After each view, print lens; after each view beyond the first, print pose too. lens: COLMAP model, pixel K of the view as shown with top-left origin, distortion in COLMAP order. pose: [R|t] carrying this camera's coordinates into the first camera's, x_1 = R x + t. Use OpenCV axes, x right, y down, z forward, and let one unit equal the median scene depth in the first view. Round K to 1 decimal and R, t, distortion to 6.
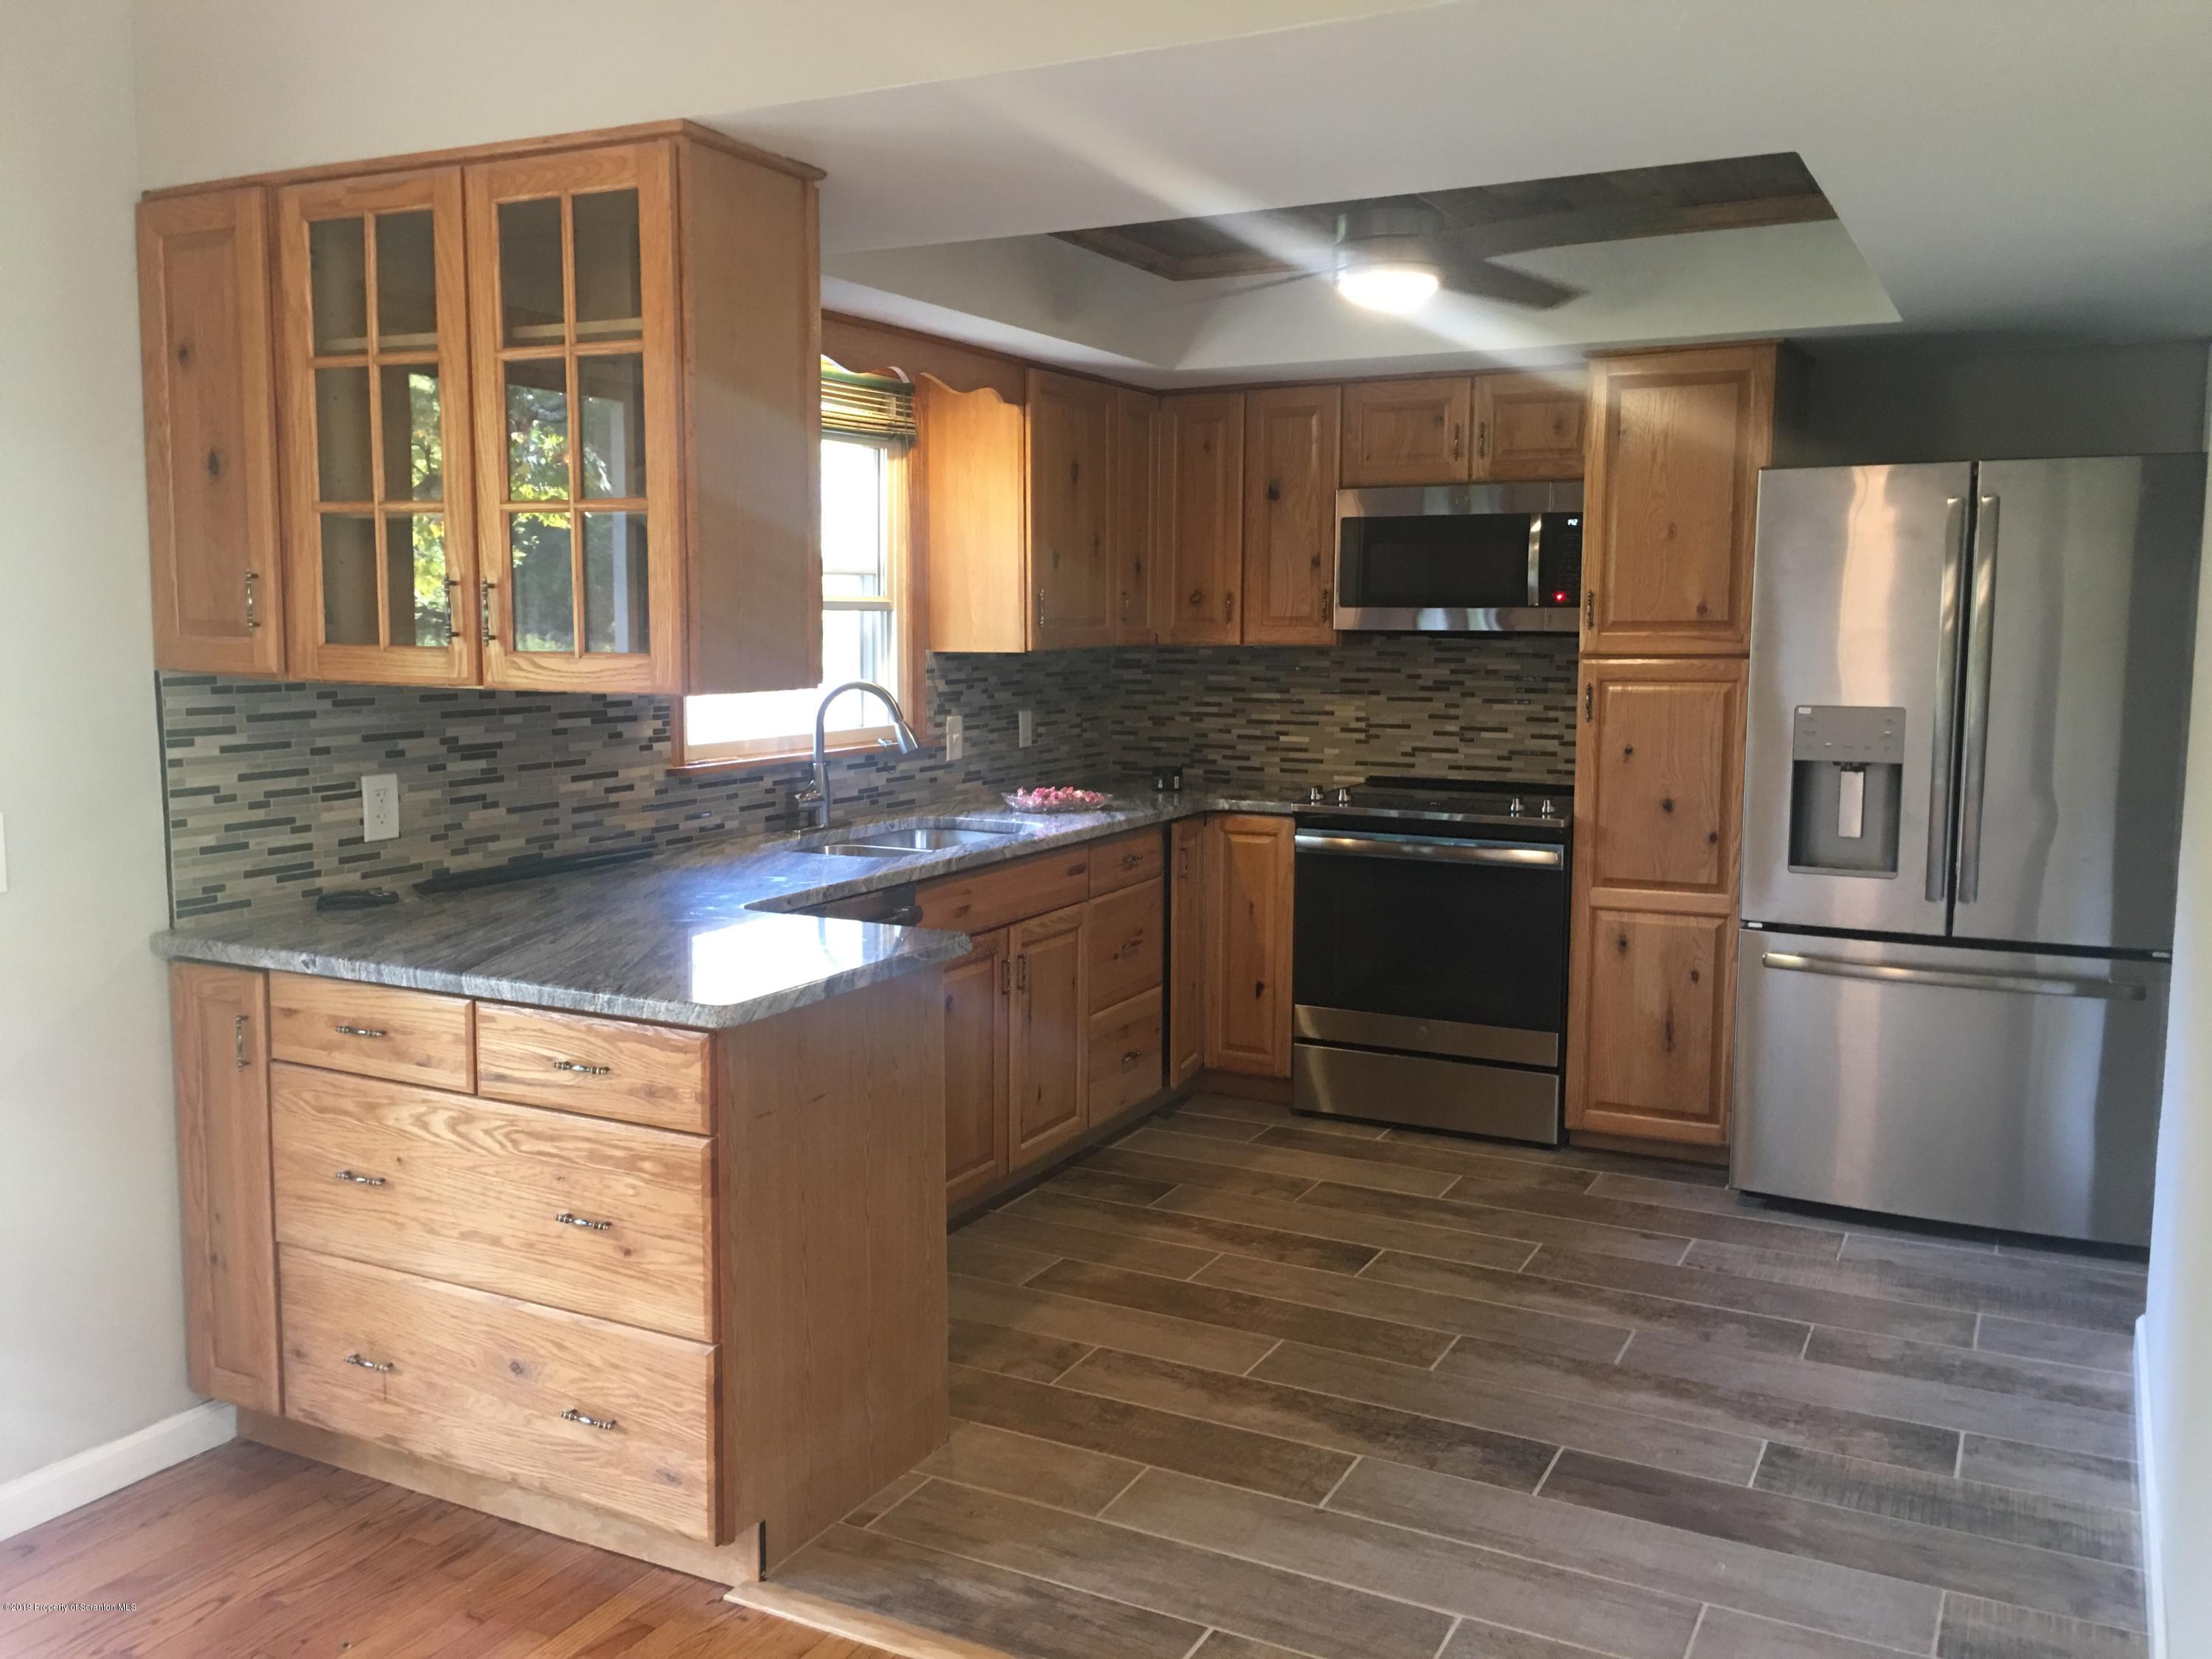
lens RADIAL K [[1866.7, 0, 1052.4], [0, 1866.7, 803.7], [0, 0, 1]] dist [0.092066, -0.121874]
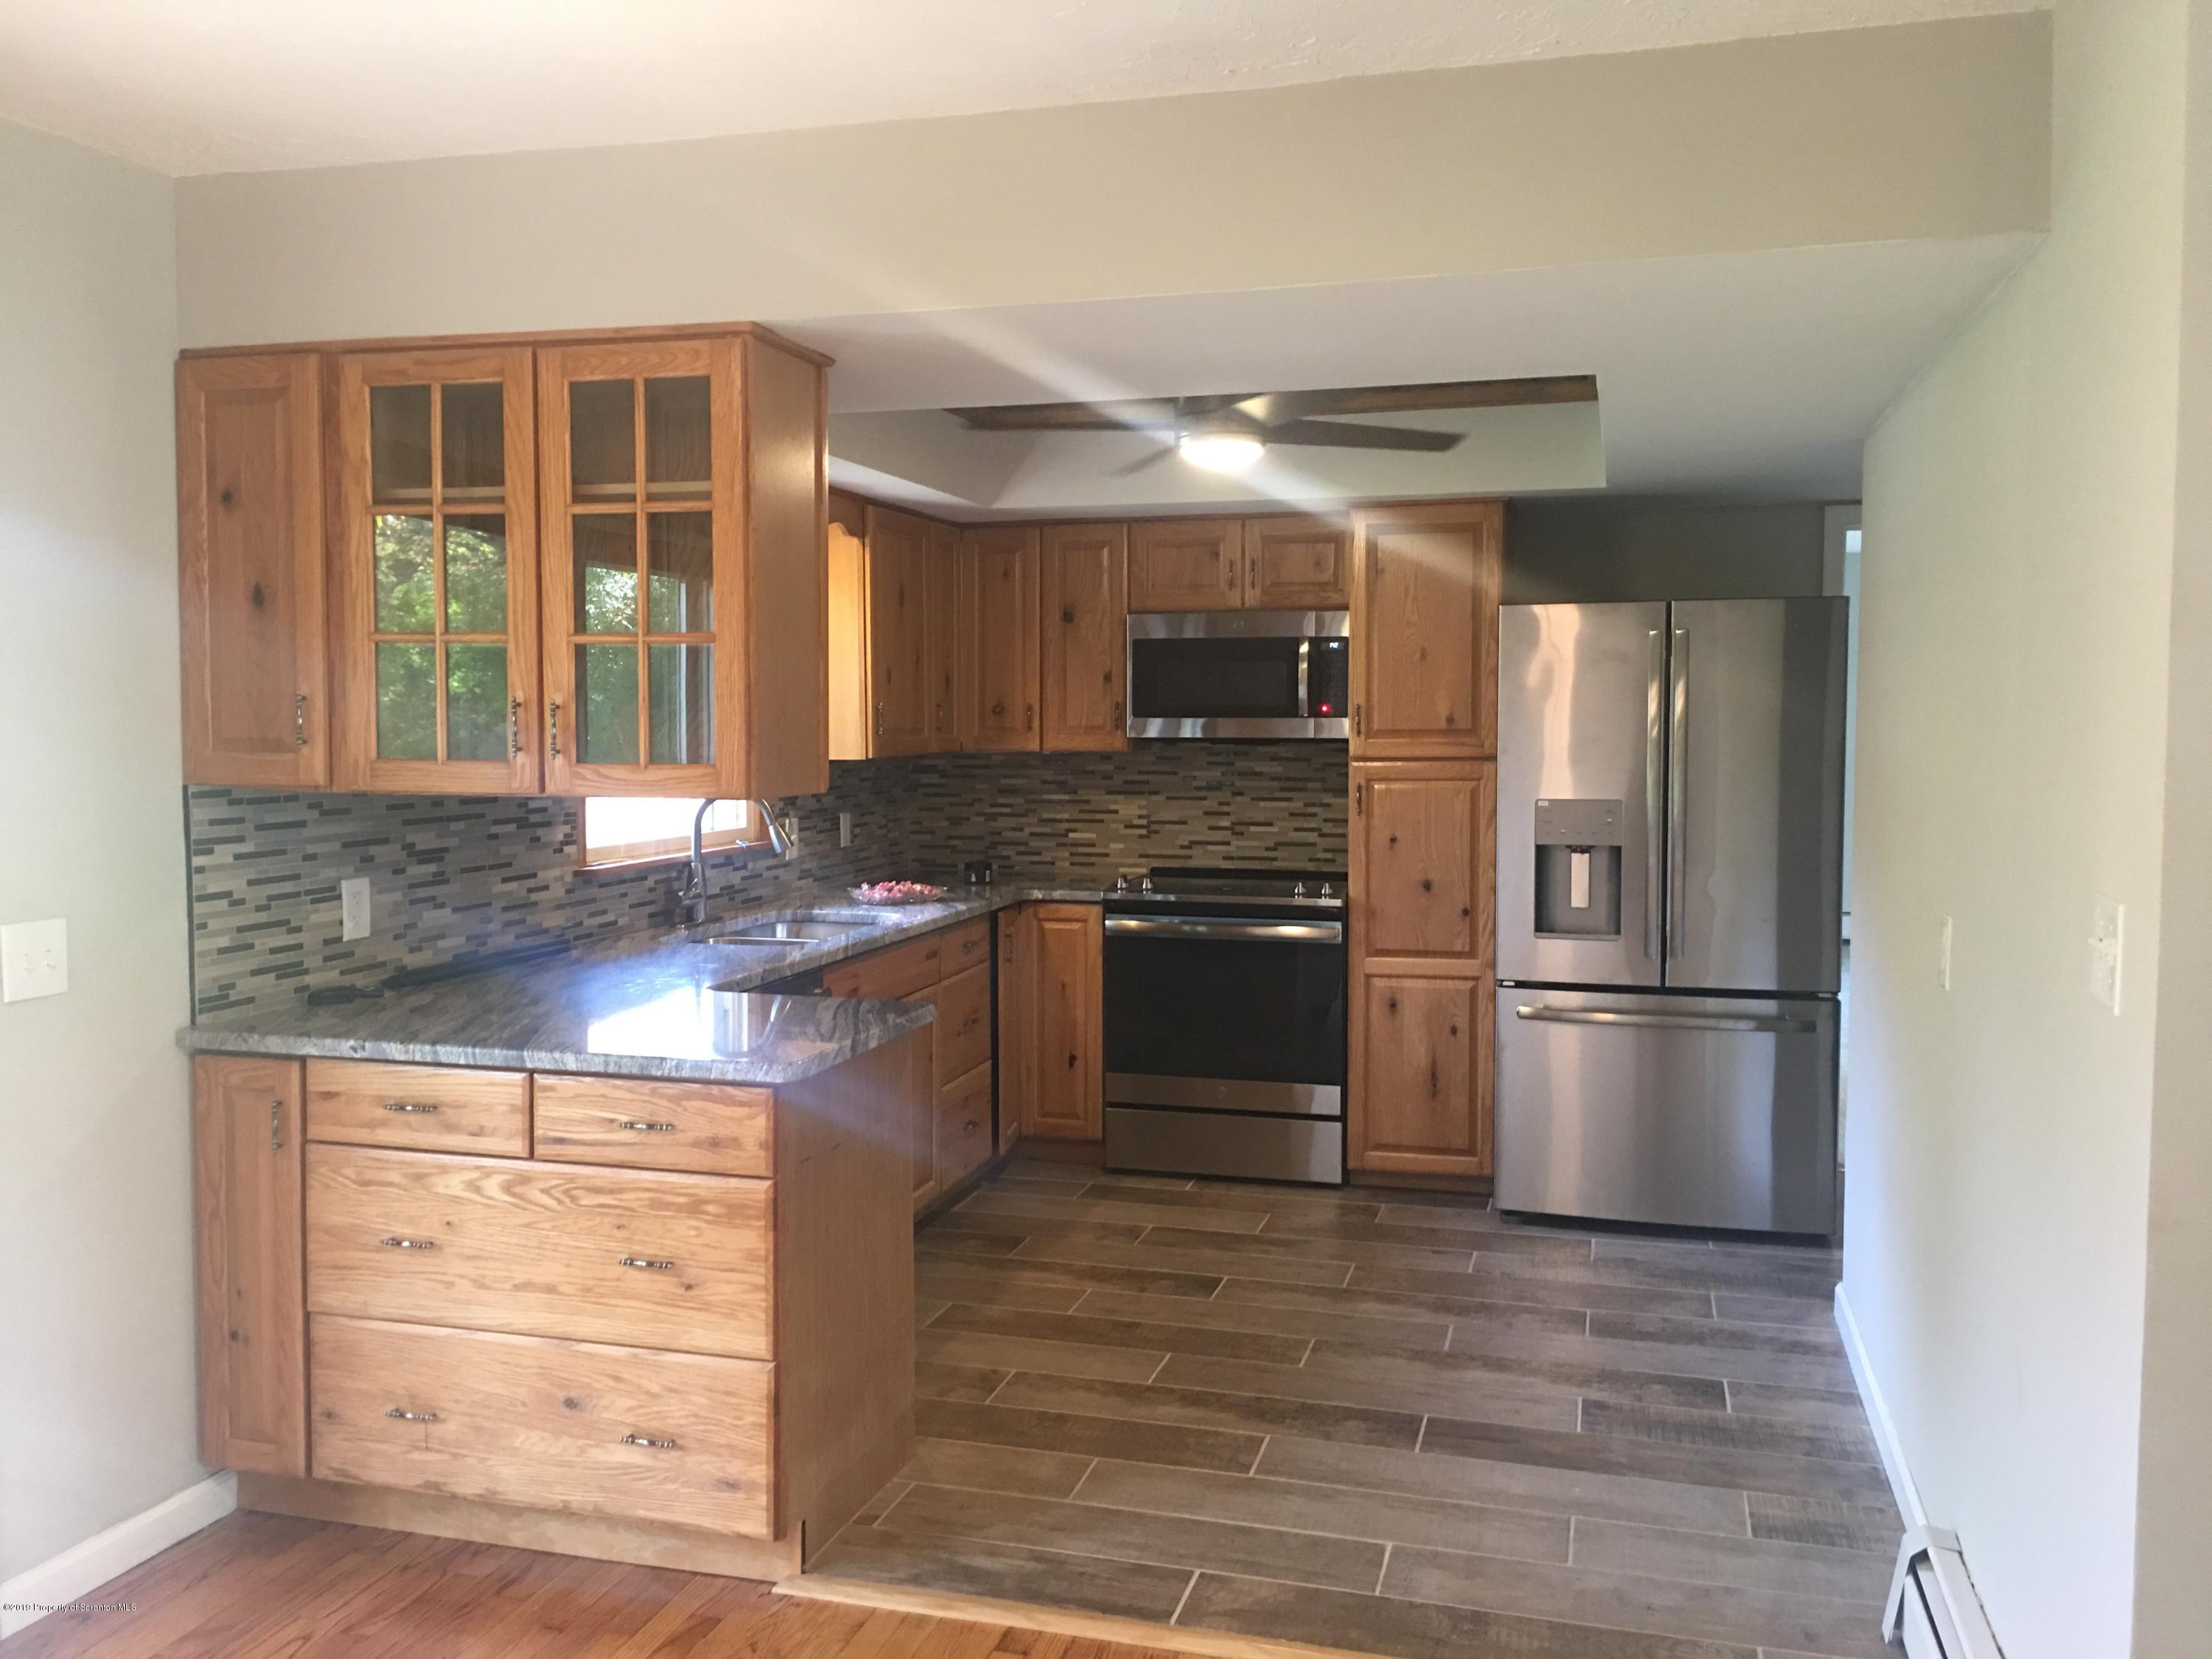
lens RADIAL K [[1866.7, 0, 1052.4], [0, 1866.7, 803.7], [0, 0, 1]] dist [0.092066, -0.121874]
pose [[0.979990, -0.013078, 0.198619, -0.185973], [0.024140, 0.998283, -0.053375, 0.009363], [-0.197580, 0.057101, 0.978622, -0.142217]]
